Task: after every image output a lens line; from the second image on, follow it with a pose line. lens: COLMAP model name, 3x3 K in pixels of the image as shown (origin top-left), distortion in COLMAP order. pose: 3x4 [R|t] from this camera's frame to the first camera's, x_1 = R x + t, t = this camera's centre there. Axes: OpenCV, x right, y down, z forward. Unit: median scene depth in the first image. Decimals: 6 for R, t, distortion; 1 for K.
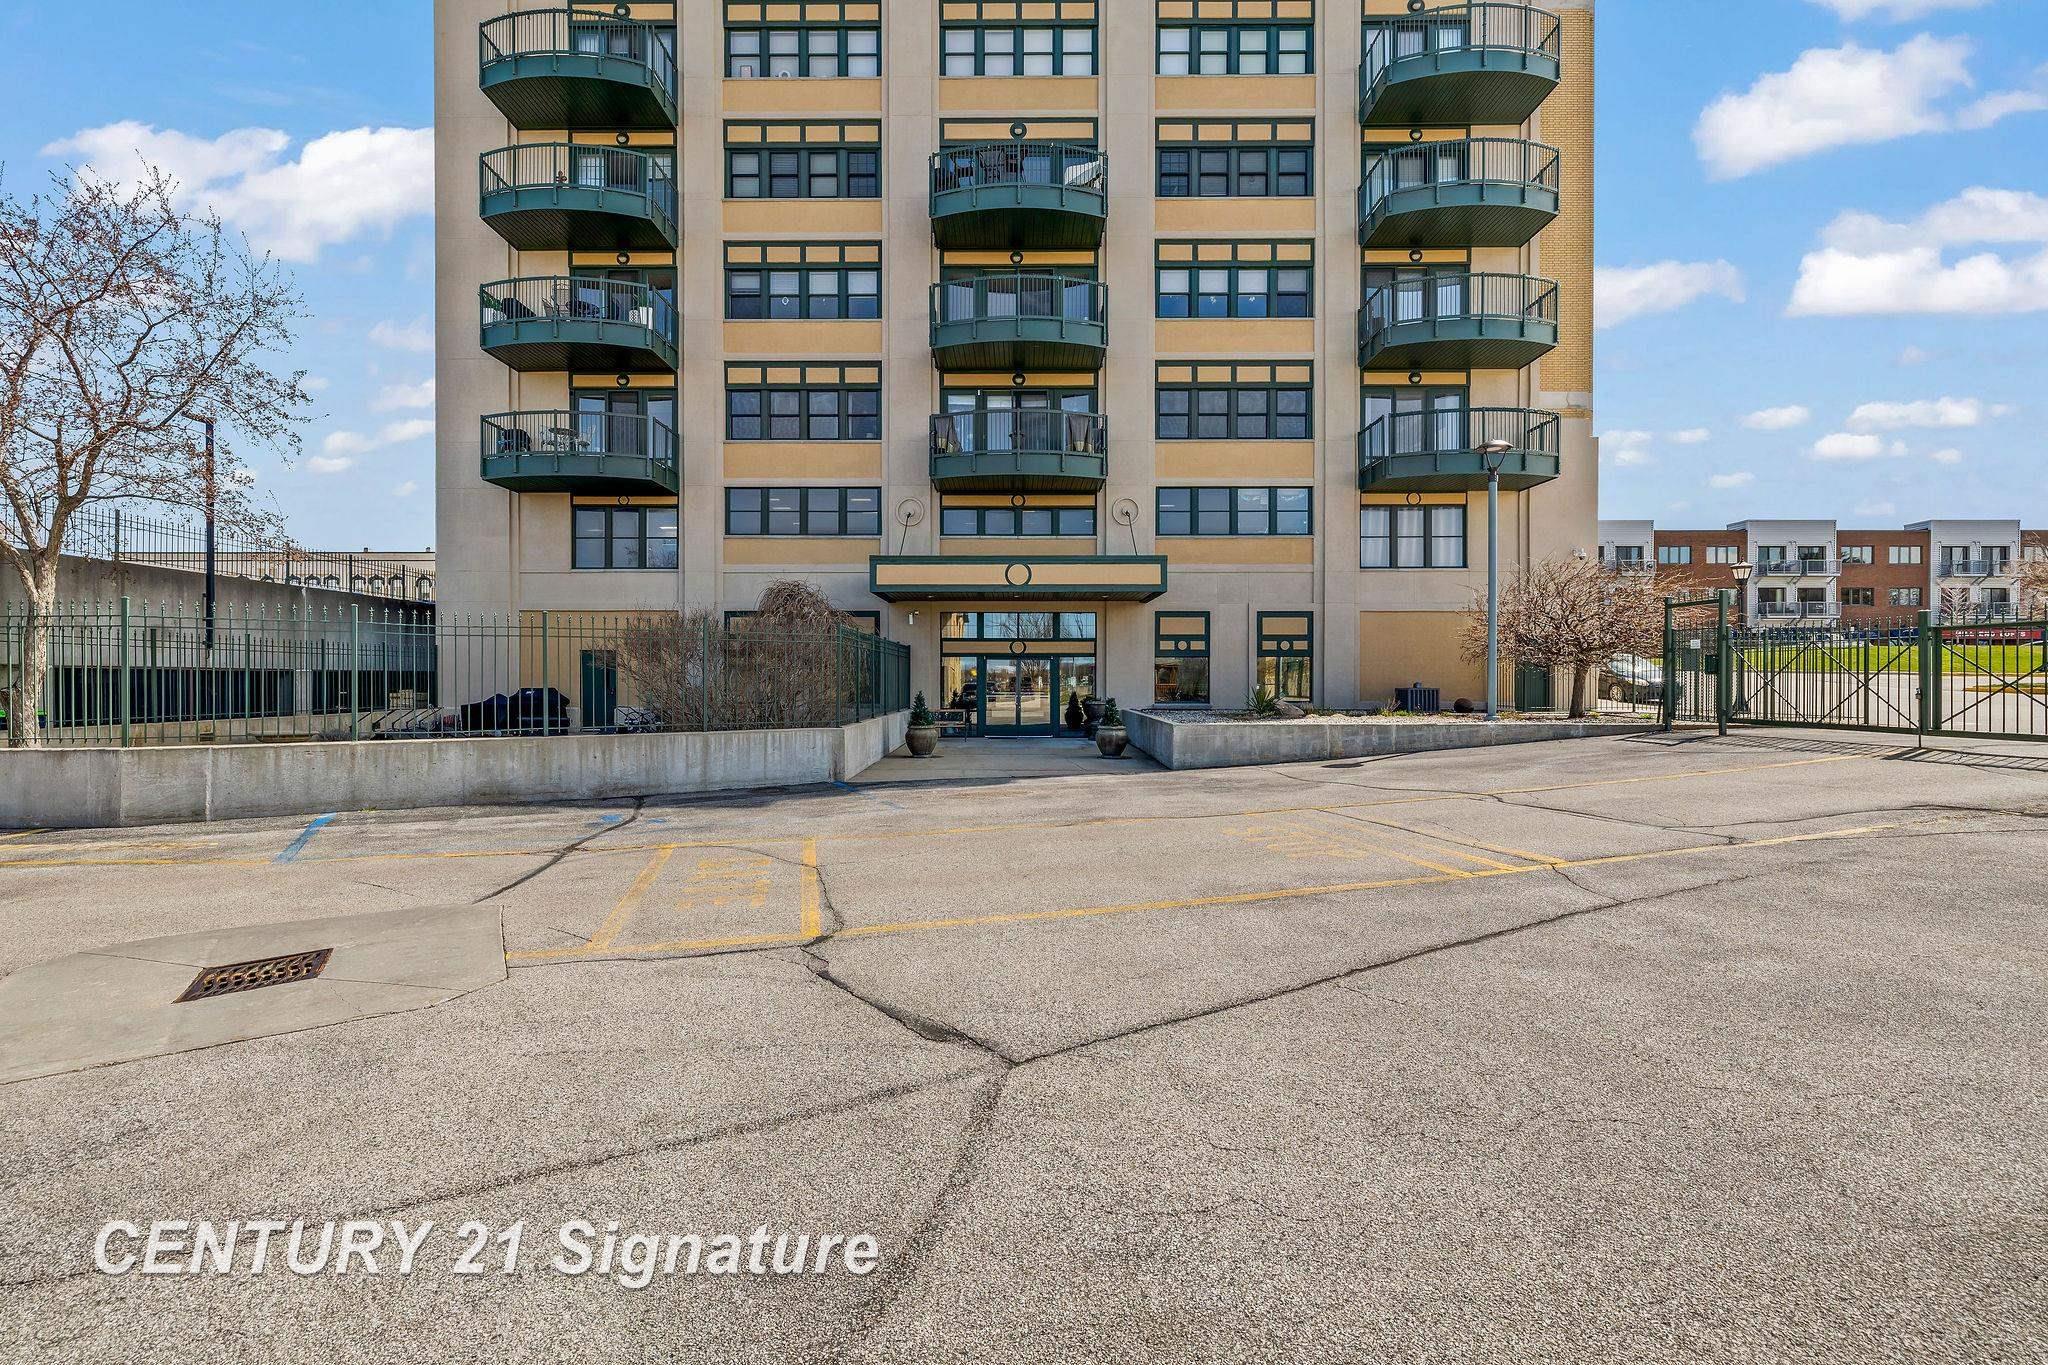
lens RADIAL K [[1213.7, 0, 1024.0], [0, 1213.7, 682.5], [0, 0, 1]] dist [-0.000344, -0.000017]
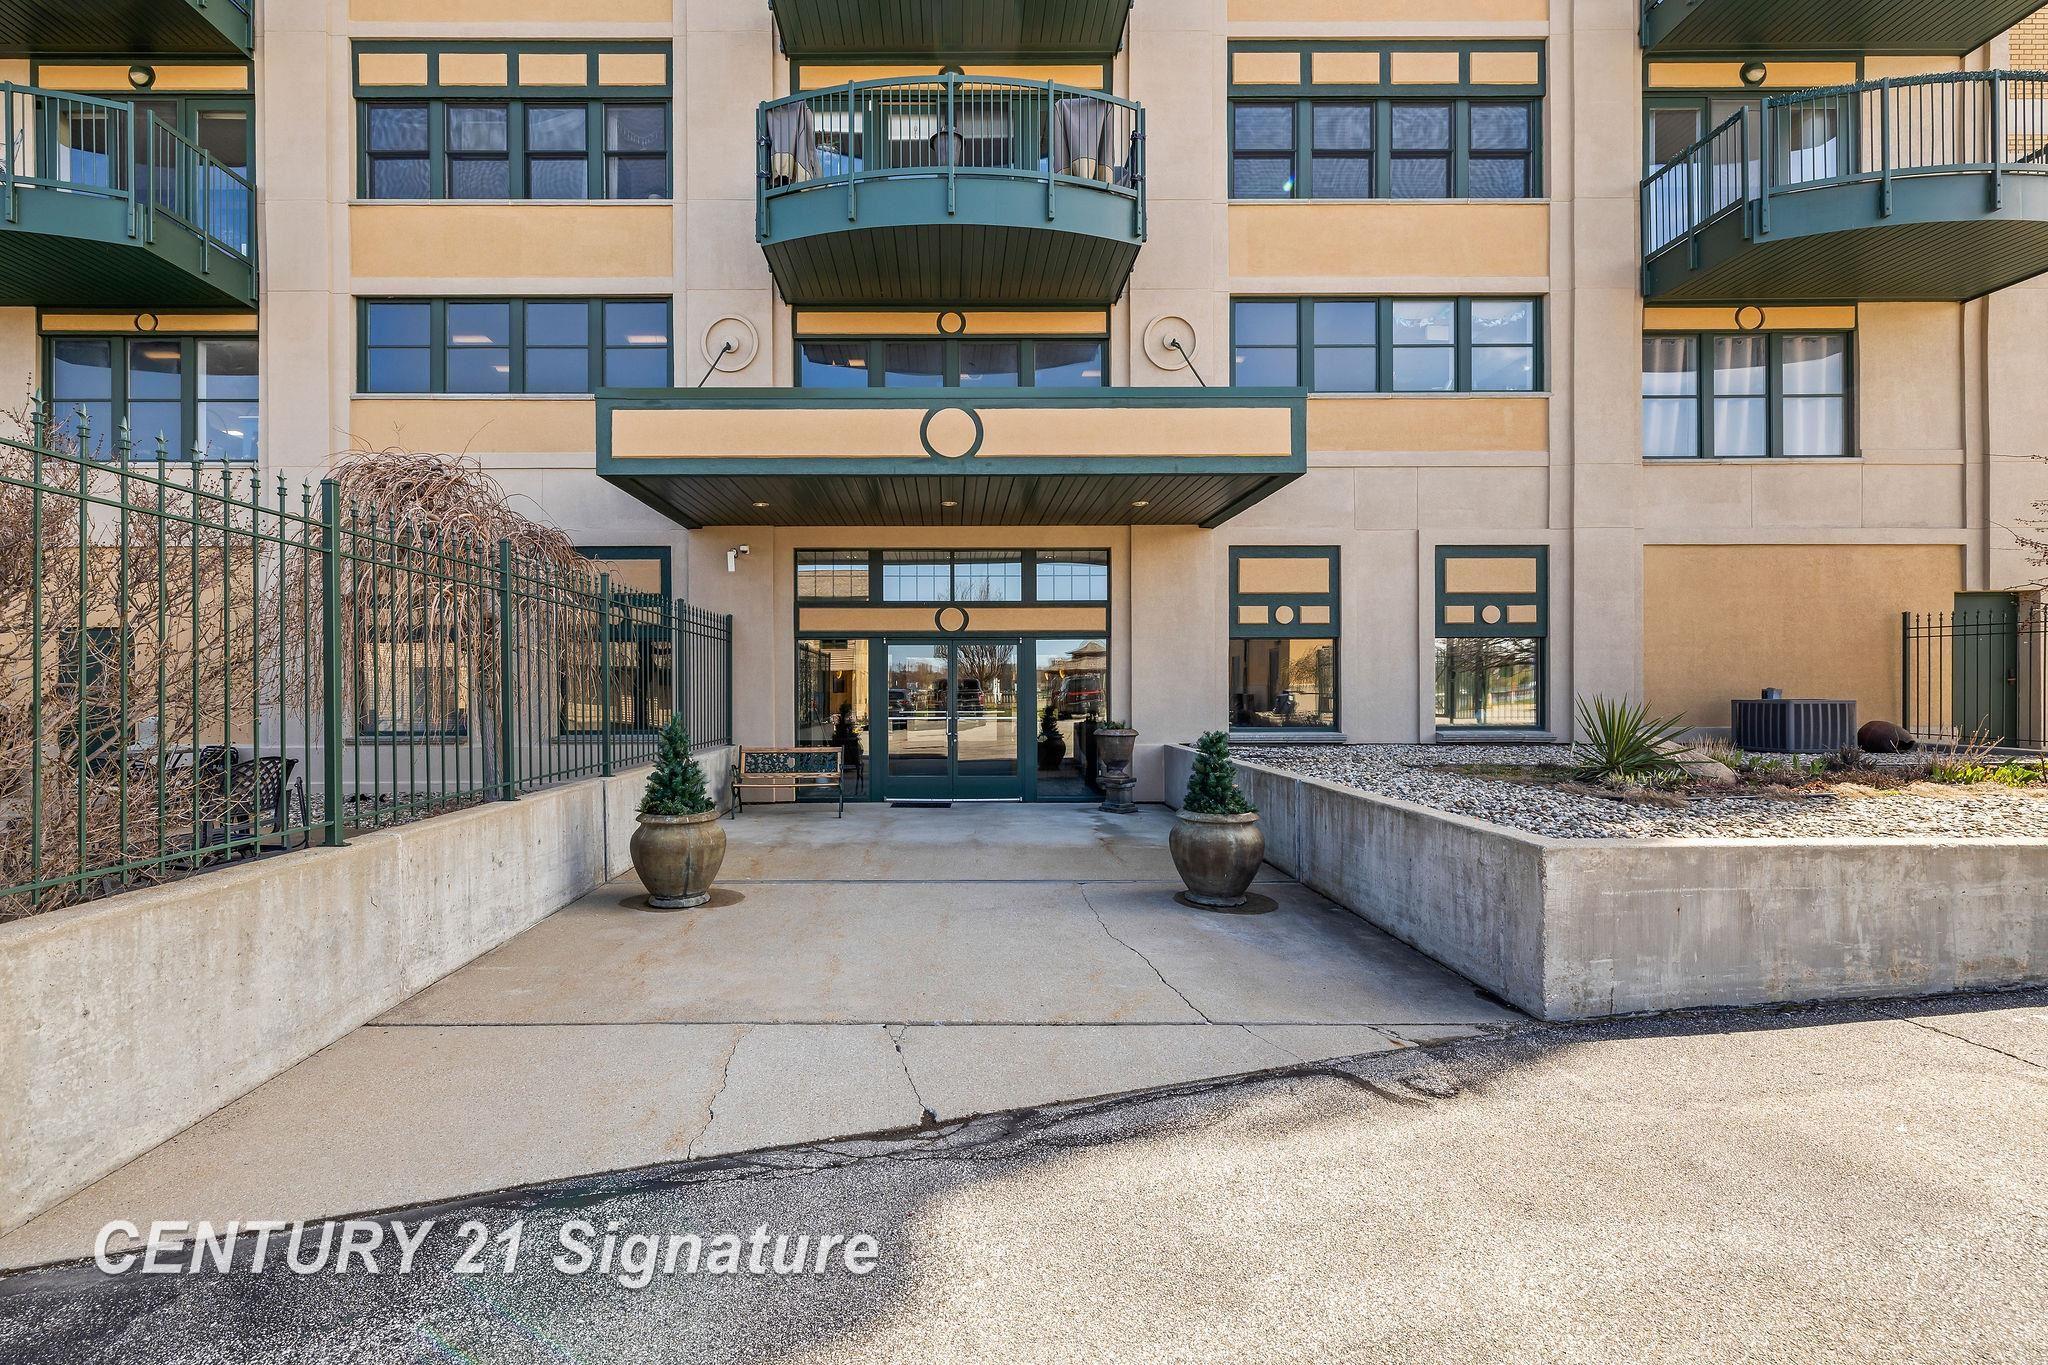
lens RADIAL K [[1213.7, 0, 1024.0], [0, 1213.7, 682.5], [0, 0, 1]] dist [-0.000344, -0.000017]
pose [[0.998451, -0.002623, 0.055579, -0.002975], [0.003000, 0.999973, -0.006697, 0.000020], [-0.055560, 0.006854, 0.998432, 0.515492]]
